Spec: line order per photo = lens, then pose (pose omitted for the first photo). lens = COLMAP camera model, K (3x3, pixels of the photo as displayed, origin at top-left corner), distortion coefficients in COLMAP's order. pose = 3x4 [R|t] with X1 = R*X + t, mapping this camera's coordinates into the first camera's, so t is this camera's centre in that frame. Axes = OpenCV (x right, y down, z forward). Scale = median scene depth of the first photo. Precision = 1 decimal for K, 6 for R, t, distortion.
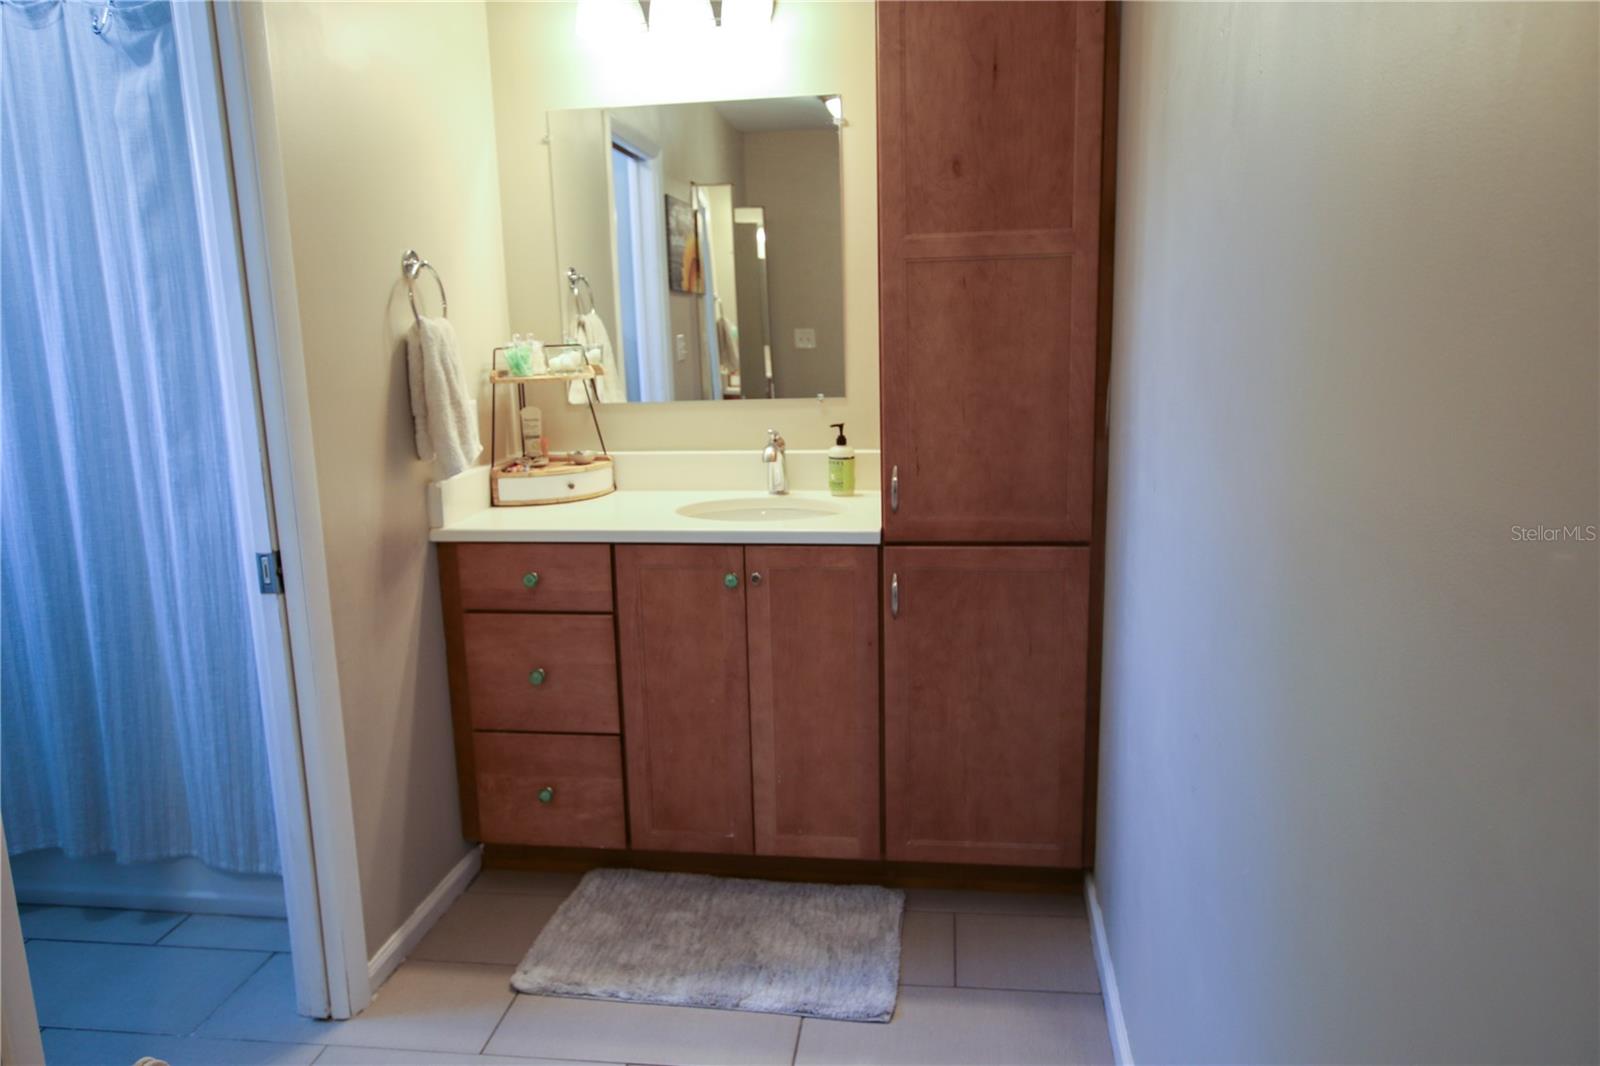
lens RADIAL K [[1141.6, 0, 800.0], [0, 1141.6, 533.0], [0, 0, 1]] dist [-0.000047, 0.000007]
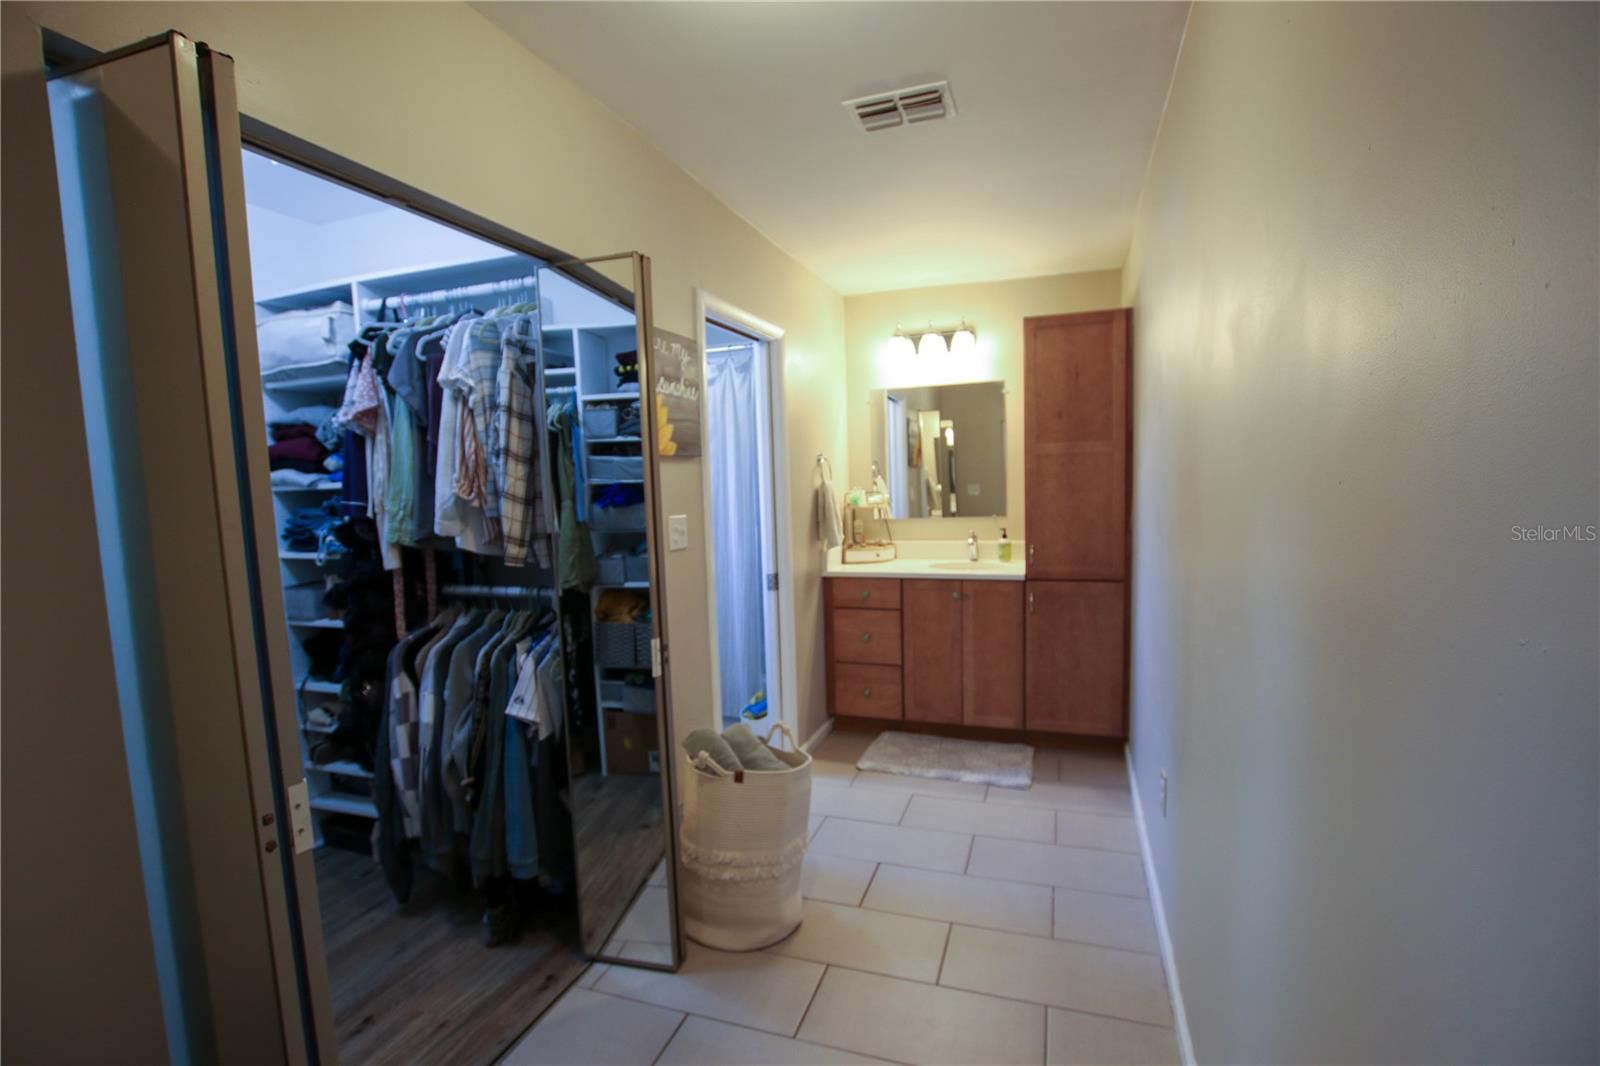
lens RADIAL K [[735.5, 0, 794.5], [0, 735.5, 545.3], [0, 0, 1]] dist [-0.033398, 0.005349]
pose [[0.976239, 0.012437, -0.216341, -0.055585], [-0.032730, 0.995361, -0.090476, 0.080725], [0.214212, 0.095407, 0.972117, -0.461321]]
